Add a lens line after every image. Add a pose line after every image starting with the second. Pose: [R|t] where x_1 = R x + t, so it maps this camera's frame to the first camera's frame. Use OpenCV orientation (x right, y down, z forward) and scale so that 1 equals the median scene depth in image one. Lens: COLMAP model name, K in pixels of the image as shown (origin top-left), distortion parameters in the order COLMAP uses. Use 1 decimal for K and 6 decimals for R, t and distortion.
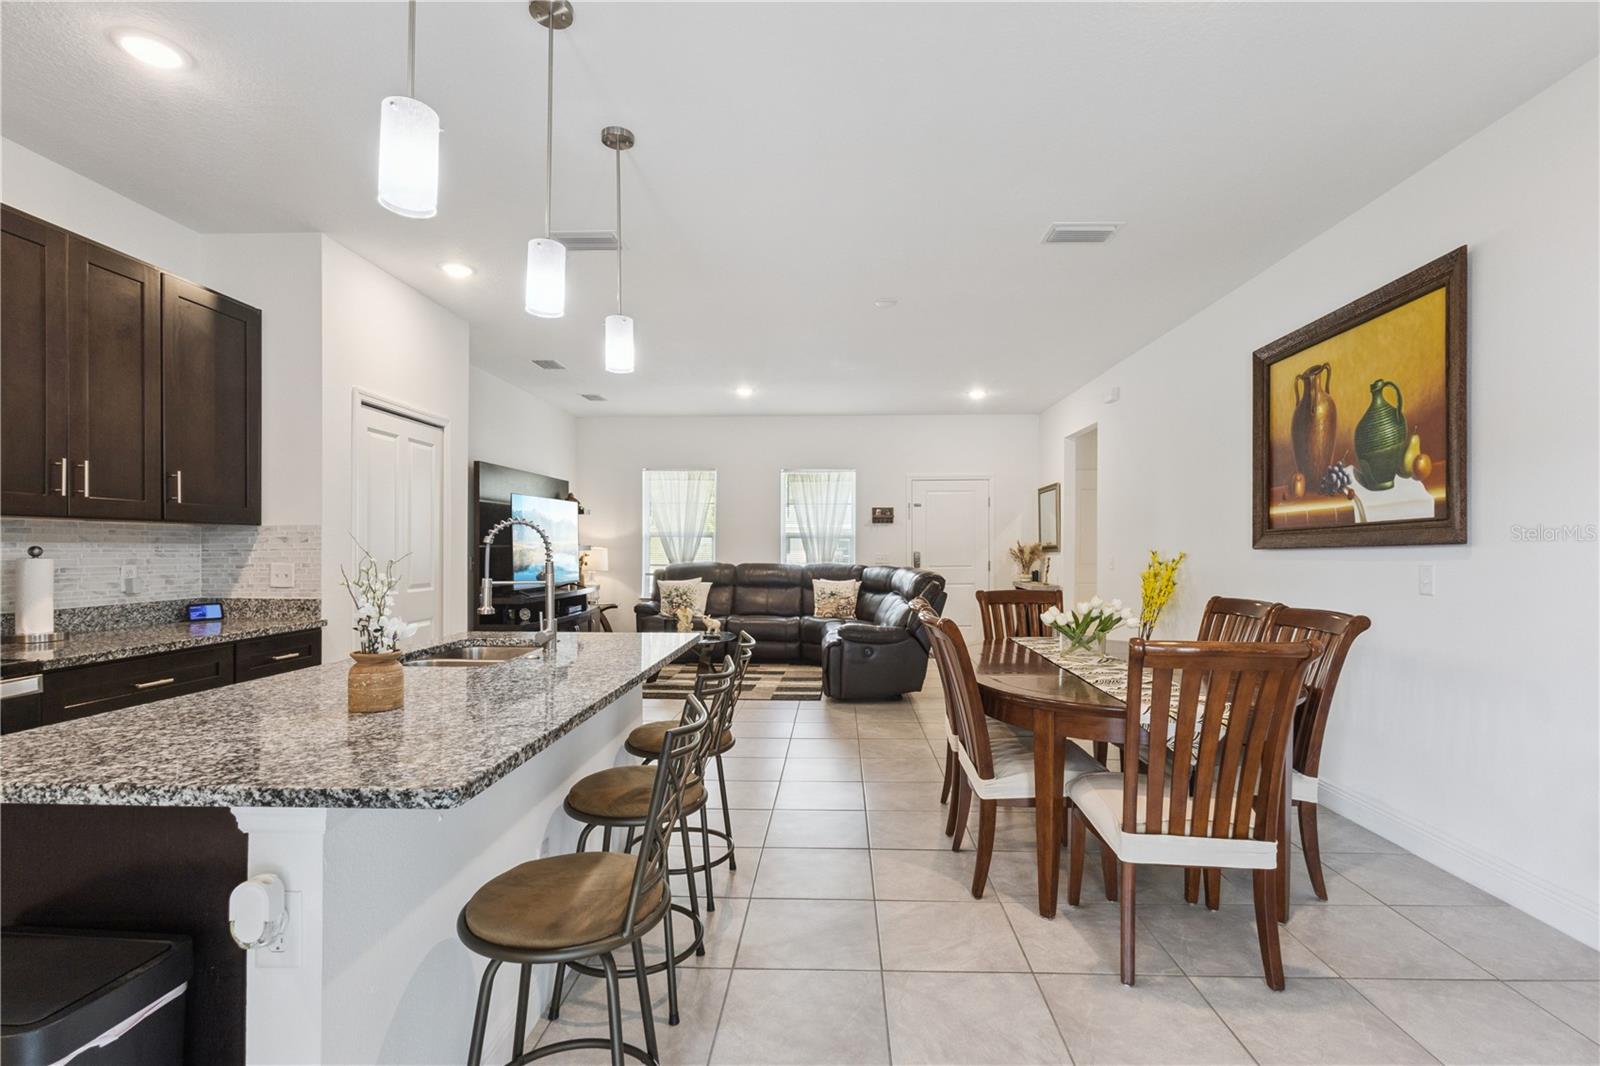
lens RADIAL K [[749.2, 0, 812.0], [0, 749.2, 549.3], [0, 0, 1]] dist [0.005107, 0.000677]
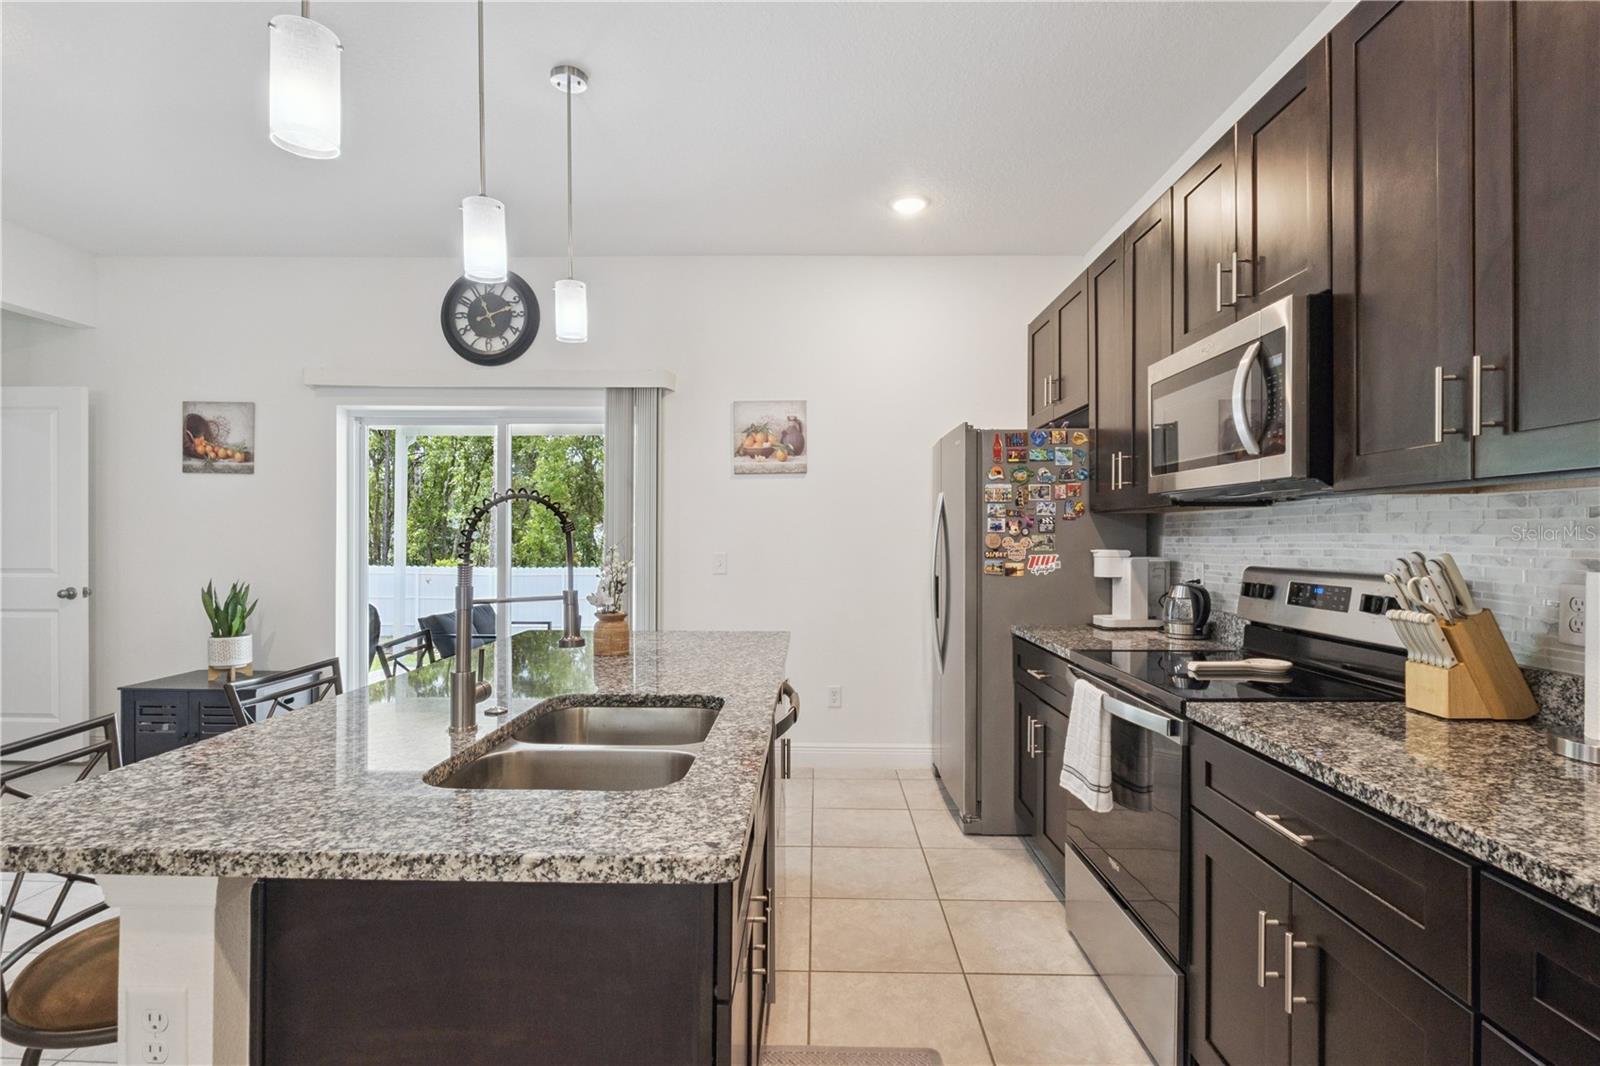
lens RADIAL K [[770.8, 0, 798.7], [0, 770.8, 535.9], [0, 0, 1]] dist [-0.013079, 0.000738]
pose [[-0.999897, -0.006268, -0.012879, -0.374535], [-0.006291, 0.999979, 0.001698, -0.004675], [0.012868, 0.001779, -0.999916, 0.996055]]
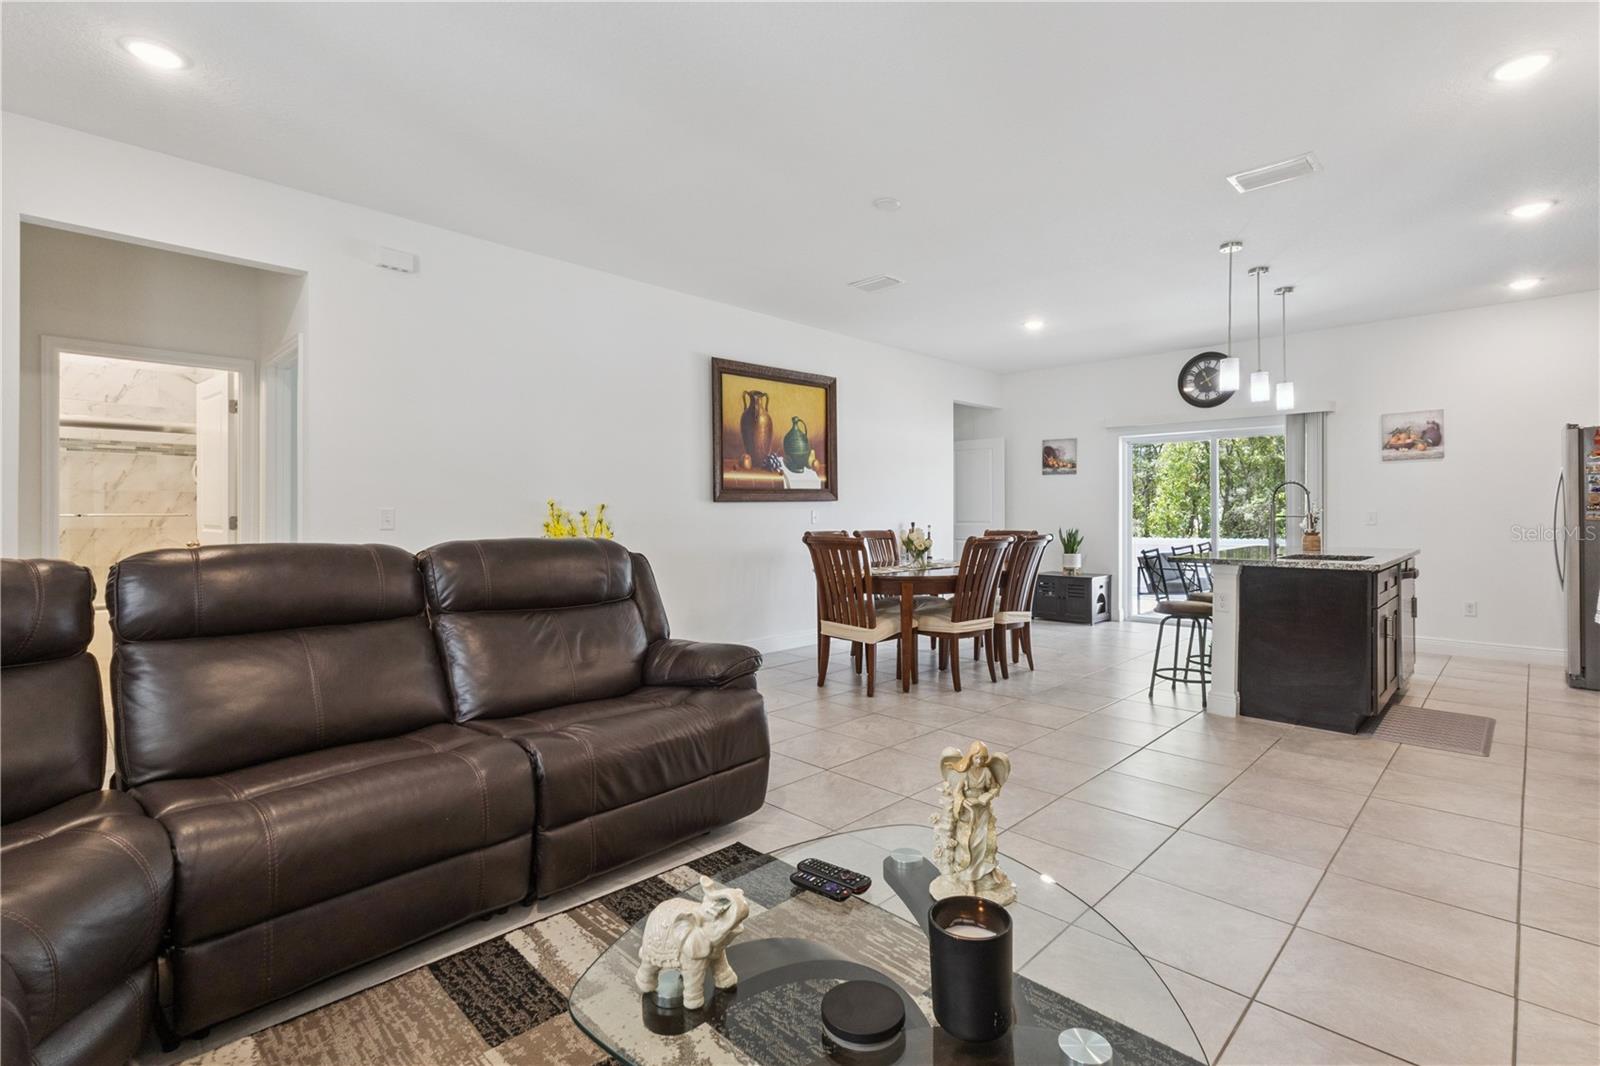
lens RADIAL K [[741.9, 0, 803.5], [0, 741.9, 510.6], [0, 0, 1]] dist [0.000705, 0.001171]
pose [[-0.738482, 0.003111, 0.674266, -0.453996], [0.001896, 0.999995, -0.002538, 0.020385], [-0.674271, -0.000596, -0.738484, 1.930718]]
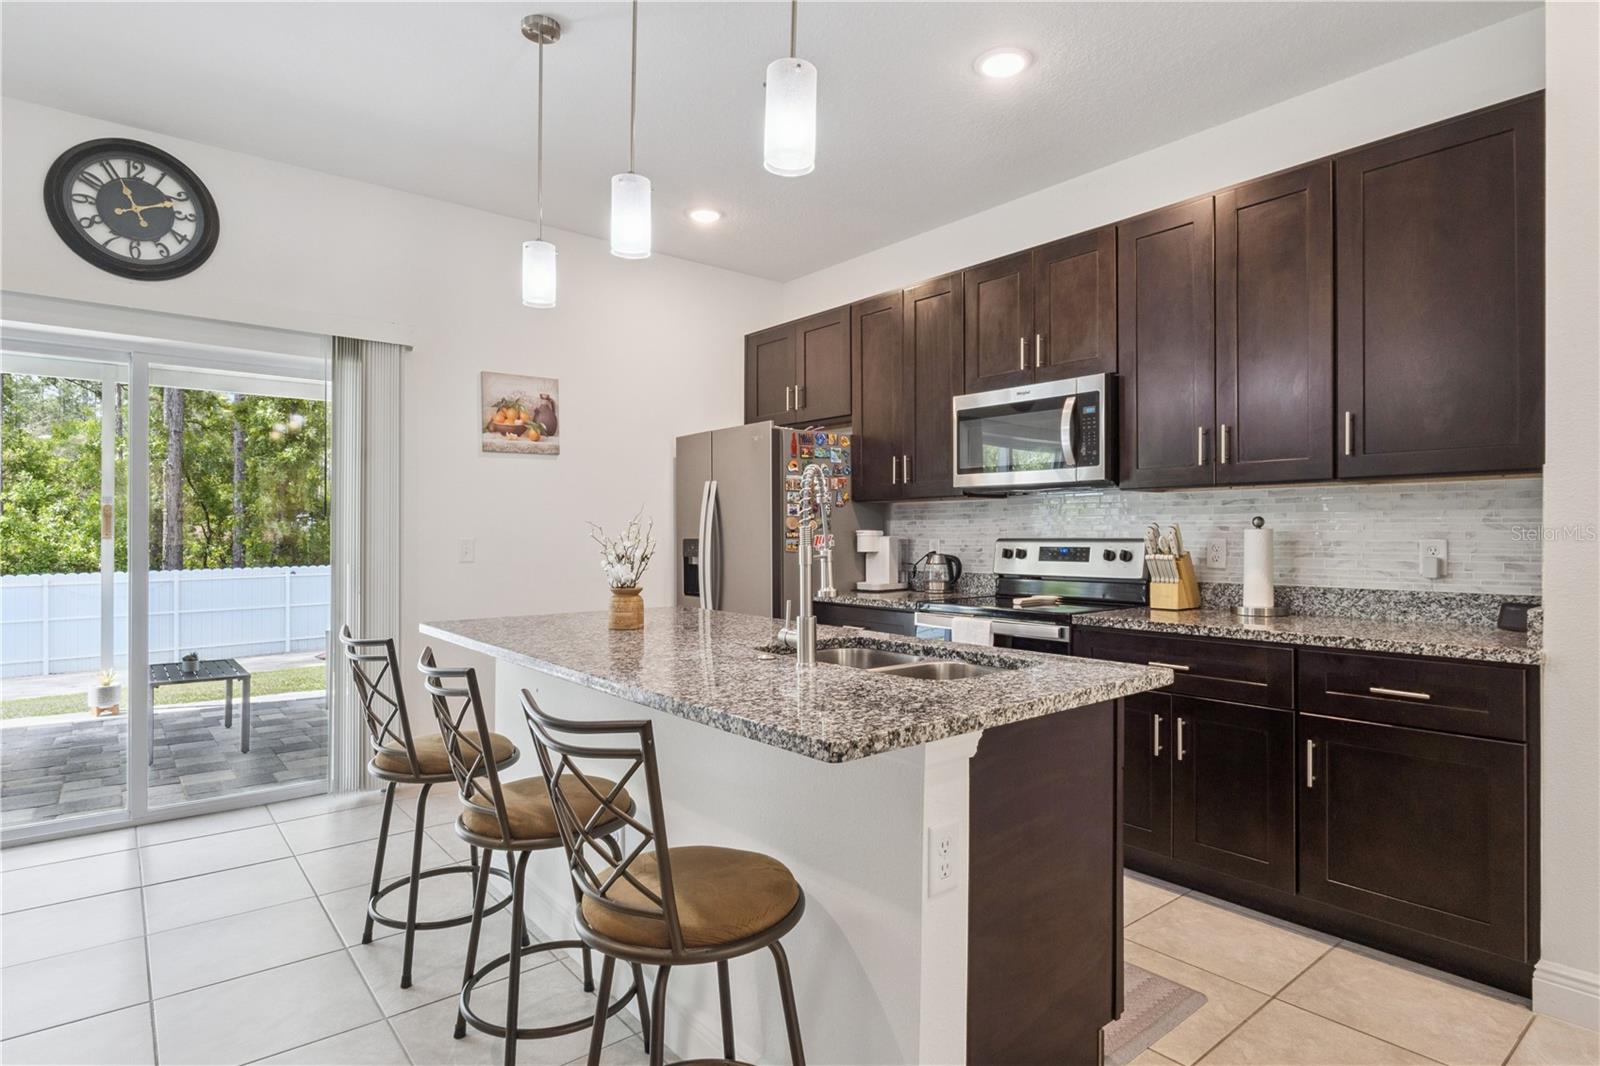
lens RADIAL K [[844.6, 0, 802.3], [0, 844.6, 533.8], [0, 0, 1]] dist [-0.004501, -0.000954]
pose [[-0.750674, -0.002776, -0.660667, 0.085922], [-0.002877, 0.999995, -0.000932, 0.014476], [0.660667, 0.001201, -0.750678, 0.986771]]
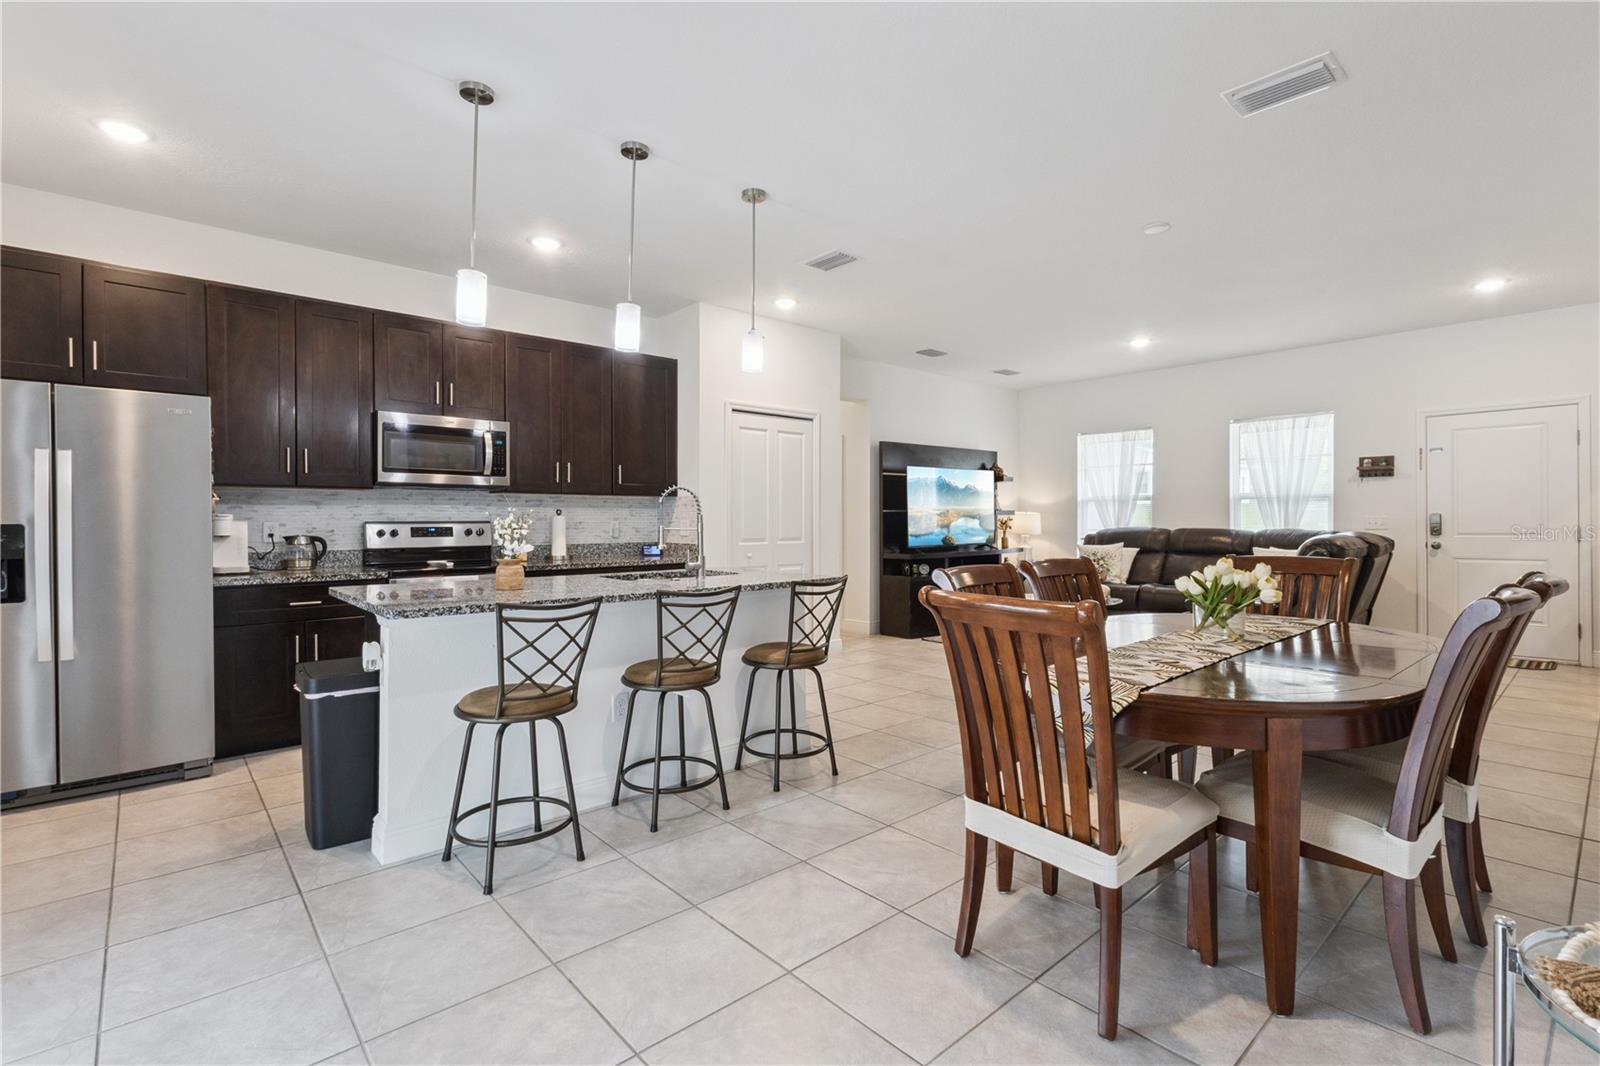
lens RADIAL K [[735.1, 0, 798.8], [0, 735.1, 529.3], [0, 0, 1]] dist [0.003070, 0.000676]
pose [[0.689036, 0.005541, -0.724706, 0.504424], [0.003011, 0.999940, 0.010508, 0.019695], [0.724721, -0.009423, 0.688978, 0.111147]]
